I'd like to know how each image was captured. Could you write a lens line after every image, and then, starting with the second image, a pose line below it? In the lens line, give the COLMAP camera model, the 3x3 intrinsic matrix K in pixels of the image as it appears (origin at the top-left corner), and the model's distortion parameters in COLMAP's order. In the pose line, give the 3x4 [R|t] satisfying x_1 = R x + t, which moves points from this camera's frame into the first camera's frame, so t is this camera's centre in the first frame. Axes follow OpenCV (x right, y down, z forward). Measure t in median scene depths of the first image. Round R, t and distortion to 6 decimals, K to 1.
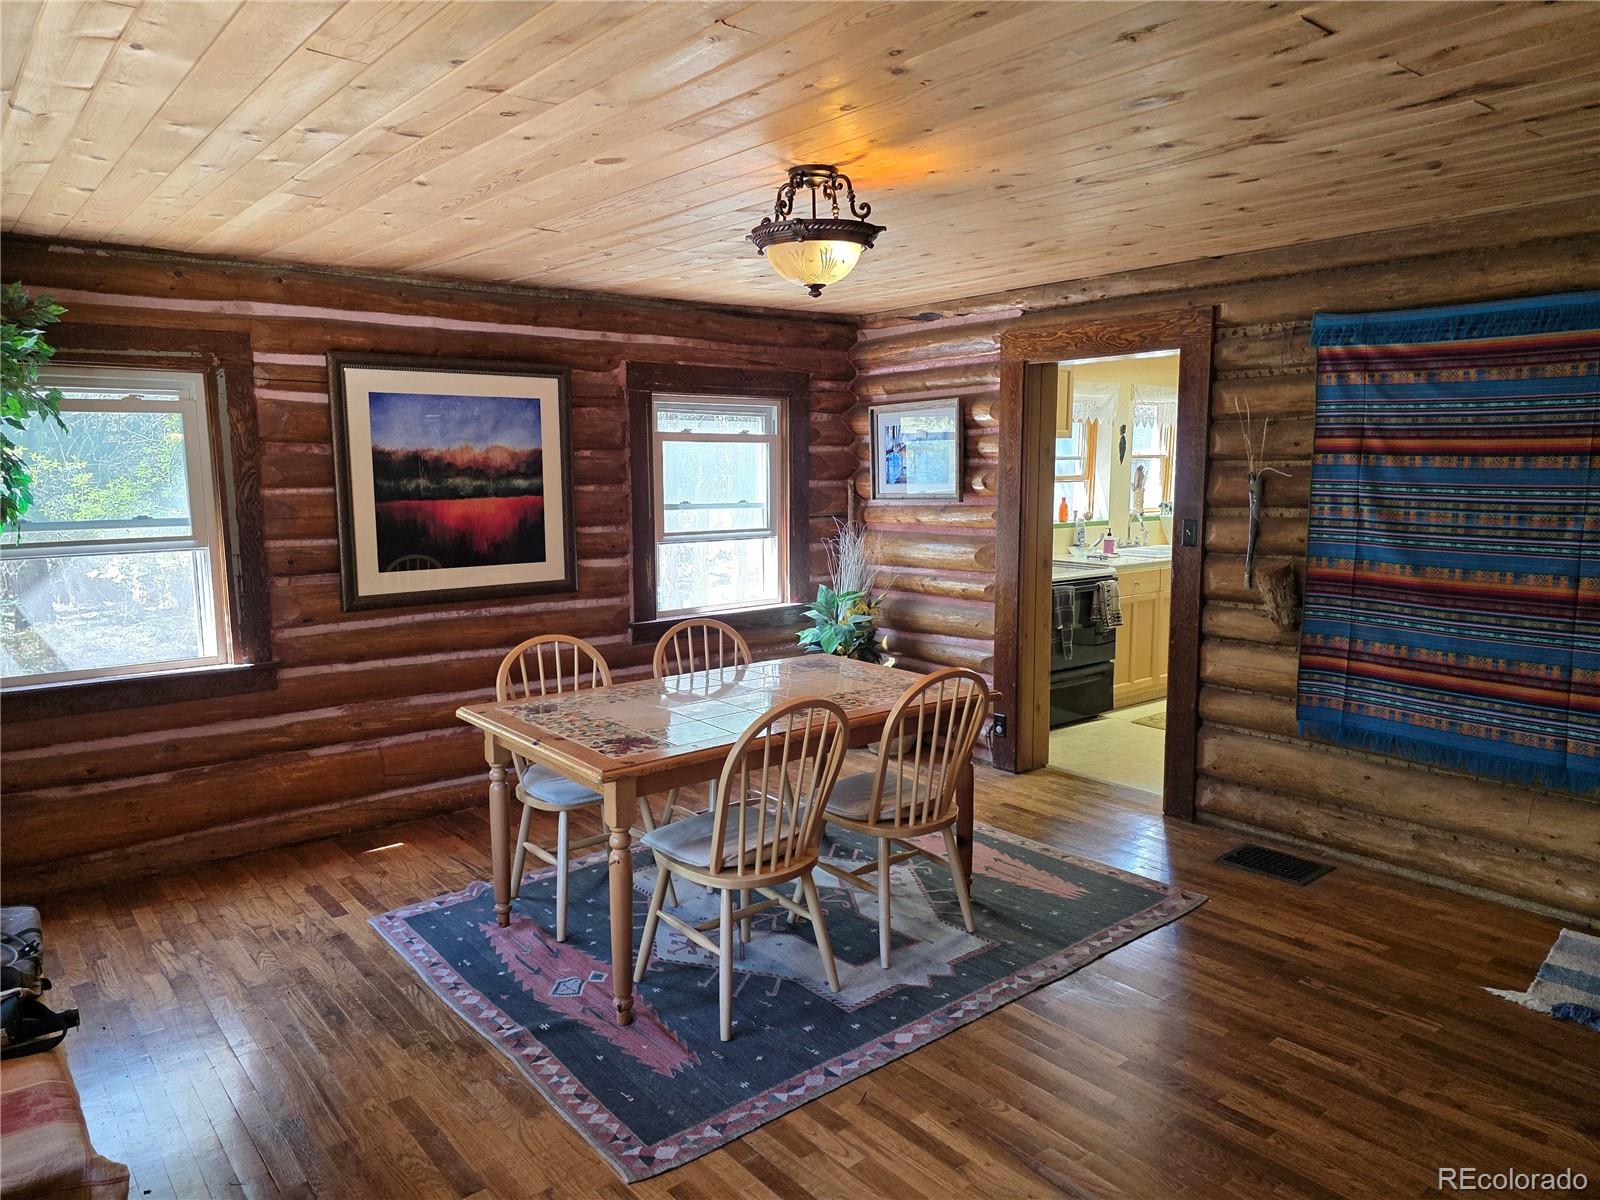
lens RADIAL K [[1072.3, 0, 814.2], [0, 1072.3, 597.8], [0, 0, 1]] dist [0.041196, -0.040674]
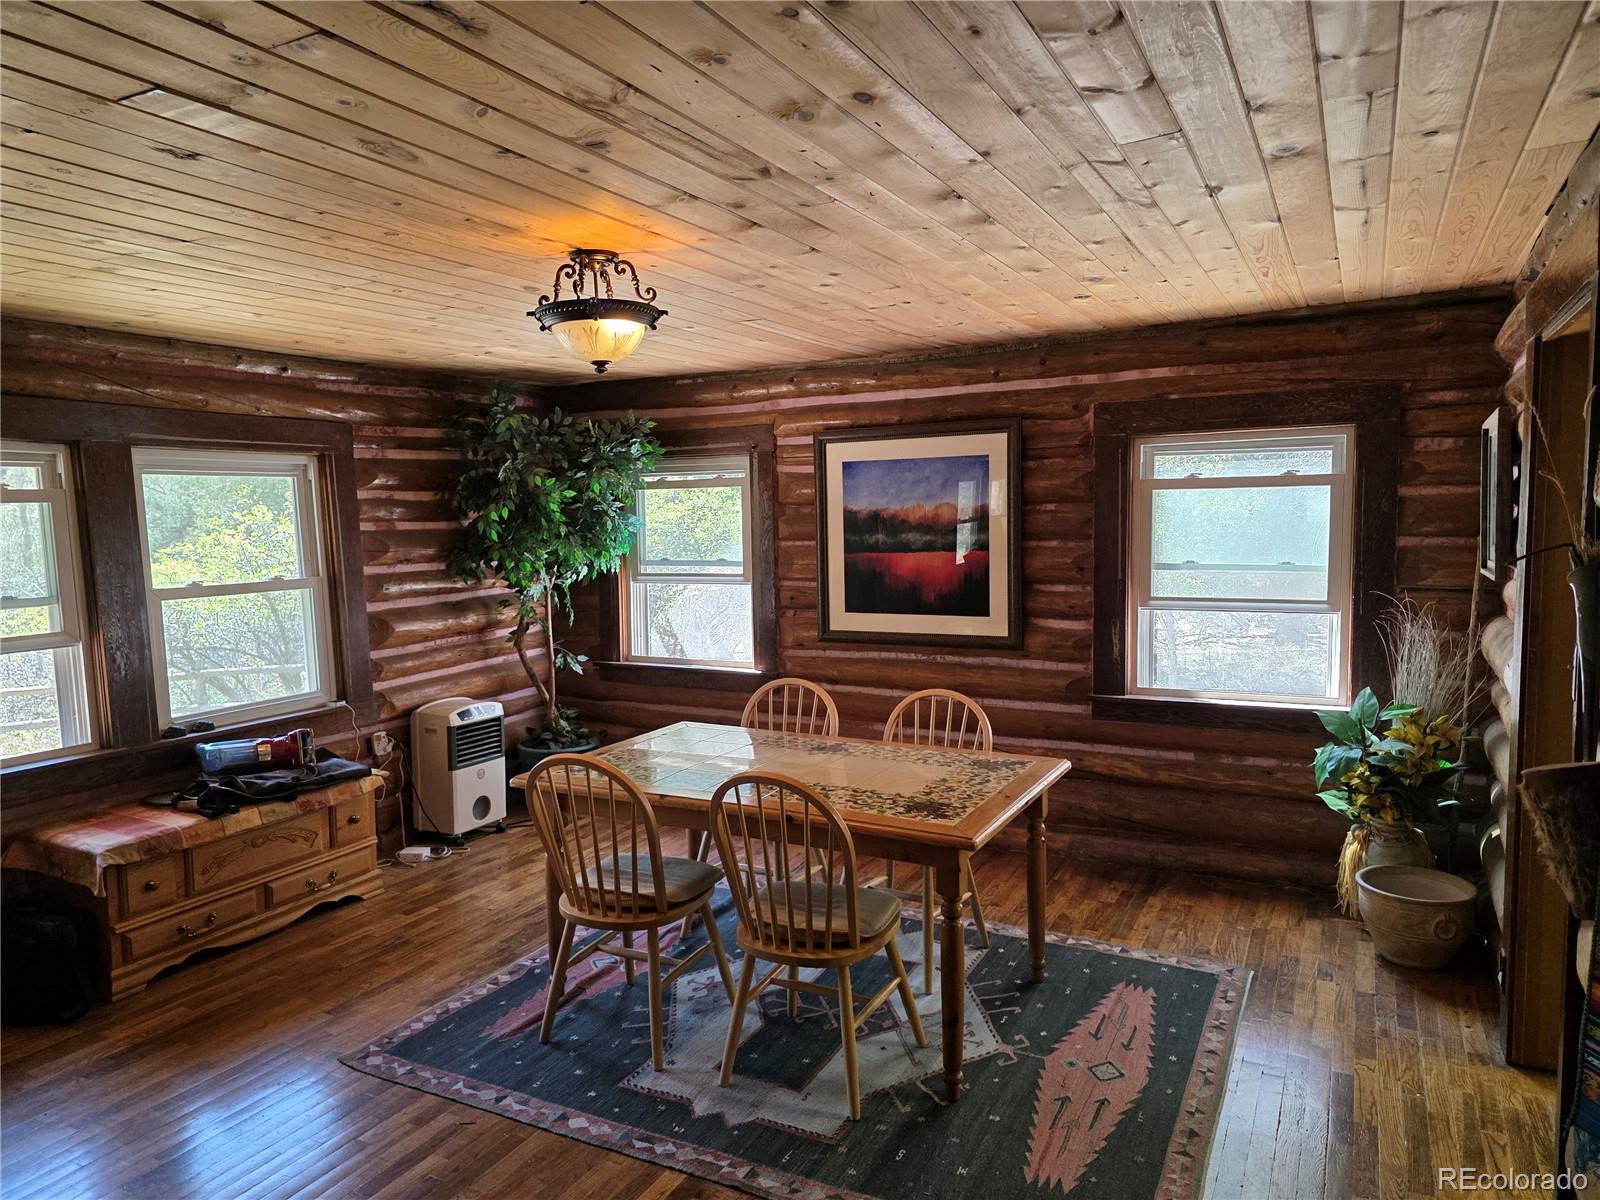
lens RADIAL K [[1072.3, 0, 812.2], [0, 1072.3, 610.5], [0, 0, 1]] dist [0.041196, -0.040674]
pose [[0.385334, 0.079860, -0.919315, 0.641362], [-0.096547, 0.994269, 0.045903, -0.073525], [0.917713, 0.071069, 0.390836, 0.487399]]
